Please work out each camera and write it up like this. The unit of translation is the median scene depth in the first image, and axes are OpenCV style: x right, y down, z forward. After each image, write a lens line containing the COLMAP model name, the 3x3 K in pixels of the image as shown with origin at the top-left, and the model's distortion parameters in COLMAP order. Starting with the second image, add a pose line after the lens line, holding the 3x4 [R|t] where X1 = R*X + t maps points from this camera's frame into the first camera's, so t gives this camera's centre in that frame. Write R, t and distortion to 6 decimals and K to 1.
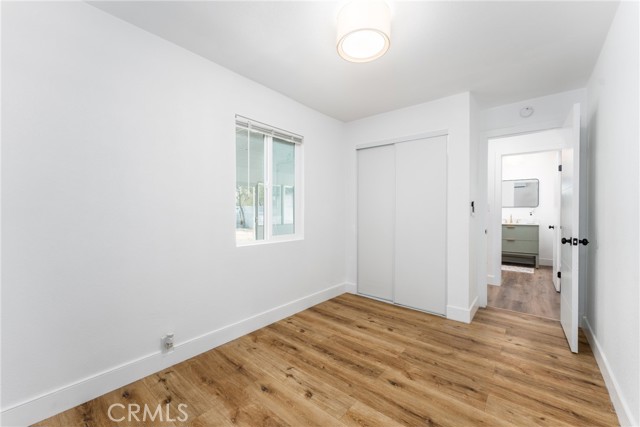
lens RADIAL K [[258.4, 0, 317.1], [0, 258.4, 210.5], [0, 0, 1]] dist [0.018631, -0.000256]
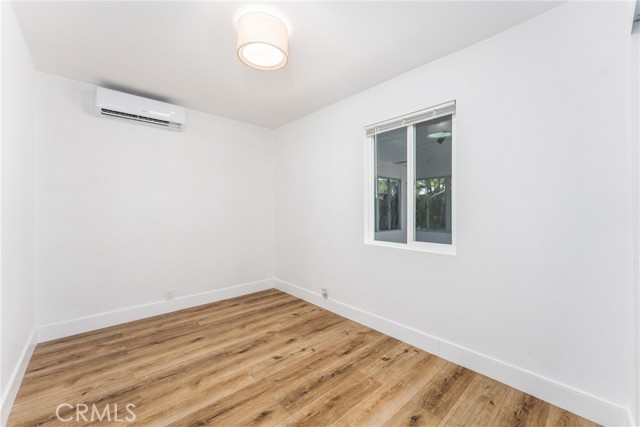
lens RADIAL K [[258.4, 0, 317.8], [0, 258.4, 217.4], [0, 0, 1]] dist [0.018631, -0.000256]
pose [[-0.133817, 0.020654, -0.990791, 0.945018], [-0.001599, 0.999777, 0.021057, 0.006665], [0.991005, 0.004402, -0.133754, 1.105962]]
